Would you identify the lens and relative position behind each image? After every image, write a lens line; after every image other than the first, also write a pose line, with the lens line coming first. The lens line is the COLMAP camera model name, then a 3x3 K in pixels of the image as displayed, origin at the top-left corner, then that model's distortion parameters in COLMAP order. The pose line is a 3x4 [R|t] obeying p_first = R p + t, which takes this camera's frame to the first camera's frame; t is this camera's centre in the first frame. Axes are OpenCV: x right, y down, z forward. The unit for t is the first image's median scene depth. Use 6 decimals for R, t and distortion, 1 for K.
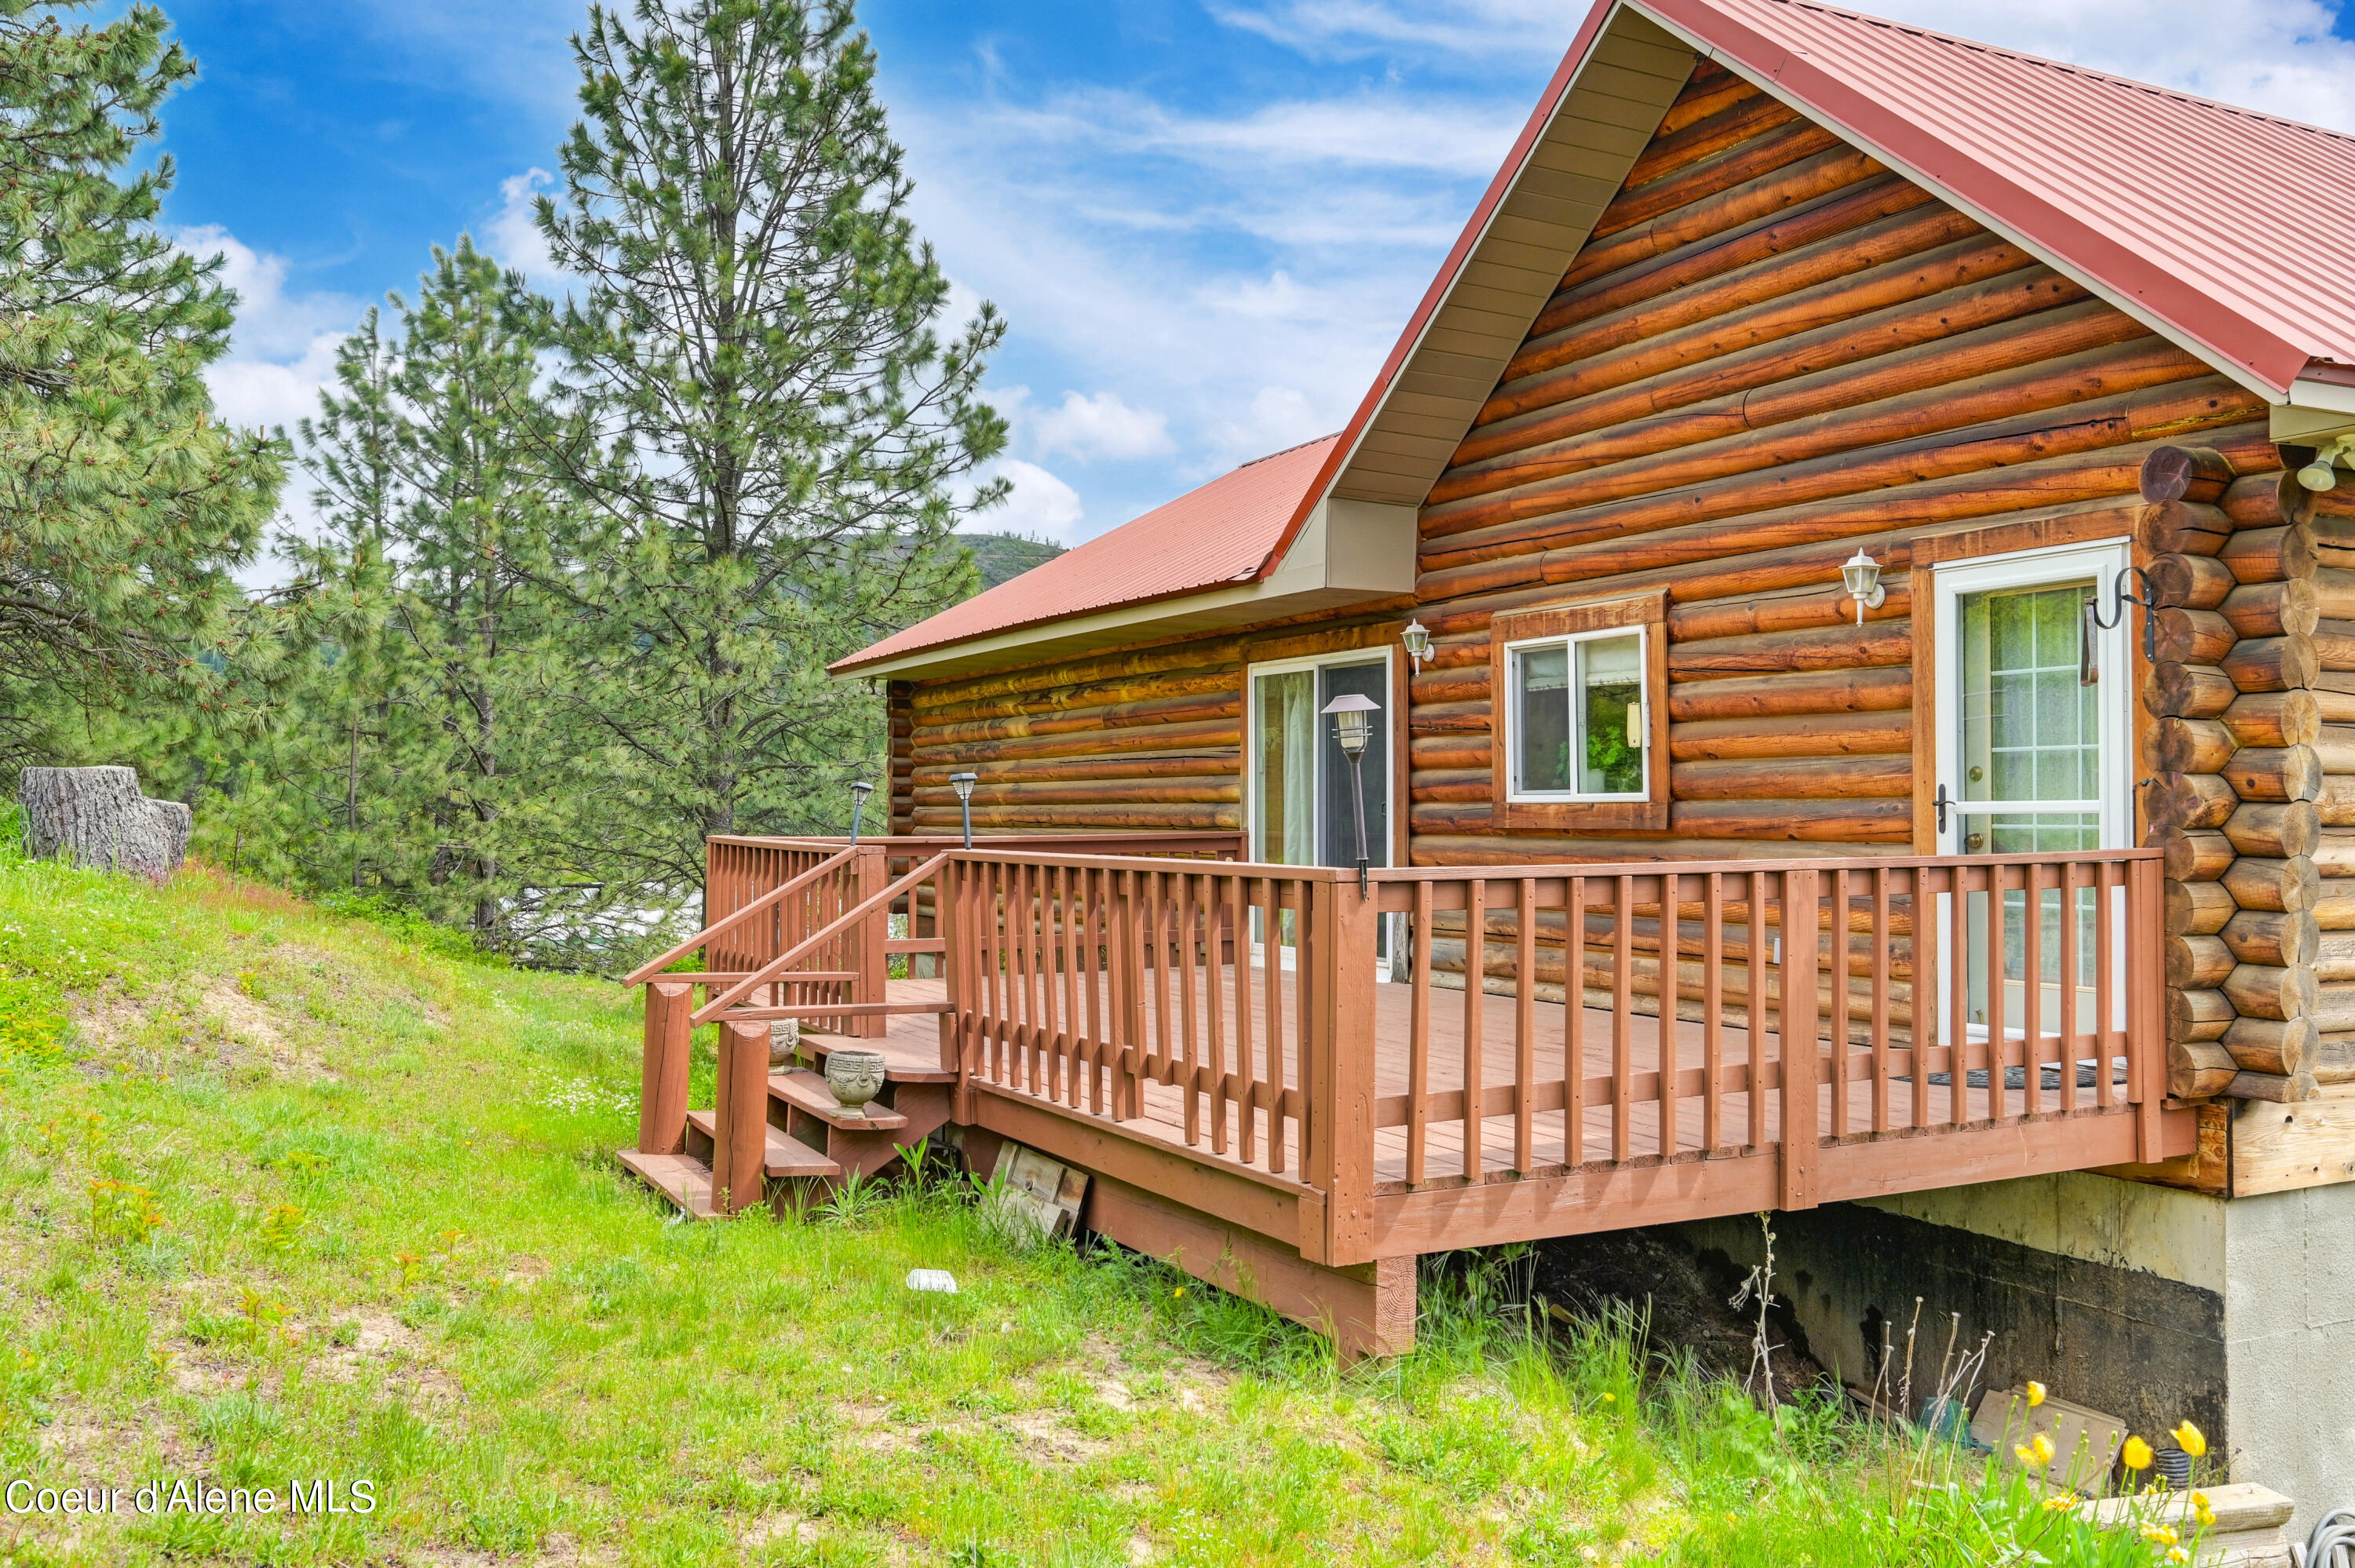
lens RADIAL K [[1940.1, 0, 1176.6], [0, 1940.1, 792.2], [0, 0, 1]] dist [0.001165, -0.000248]
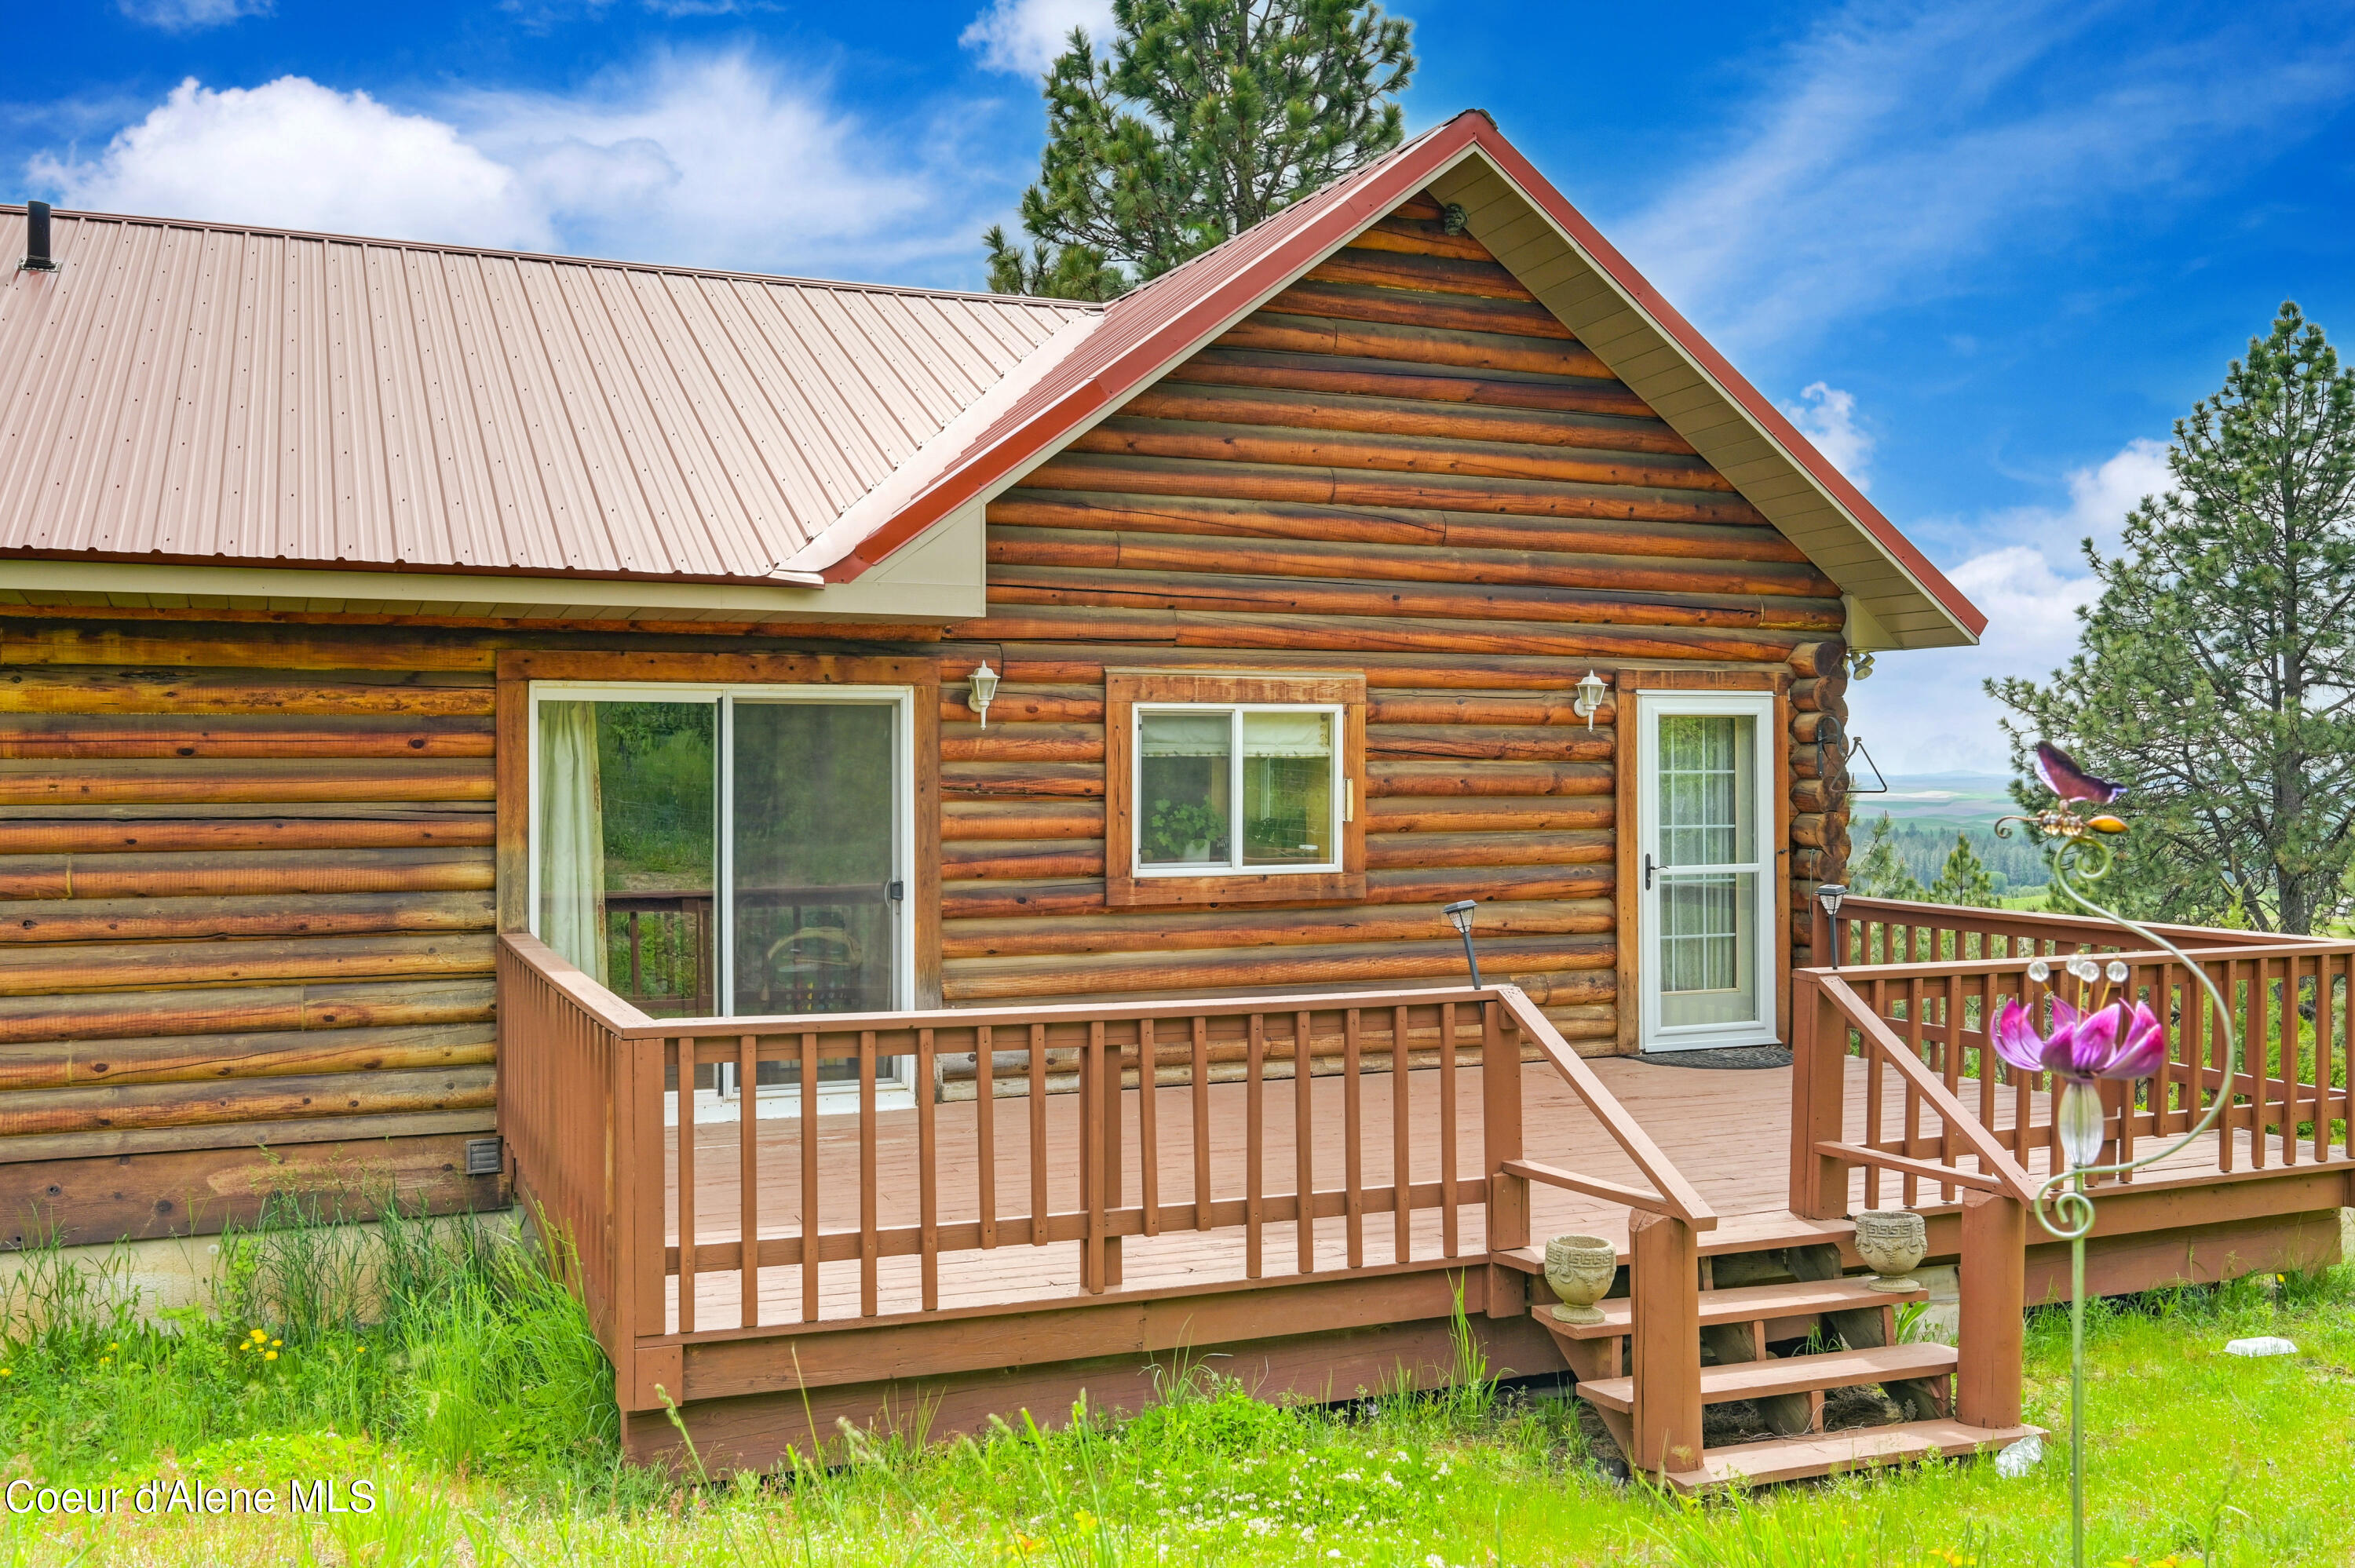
lens RADIAL K [[2028.6, 0, 1179.4], [0, 2028.6, 782.3], [0, 0, 1]] dist [-0.007319, -0.007304]
pose [[0.099266, 0.004123, 0.995052, -0.908167], [-0.000662, 0.999991, -0.004077, -0.041360], [-0.995061, -0.000254, 0.099268, 1.025395]]
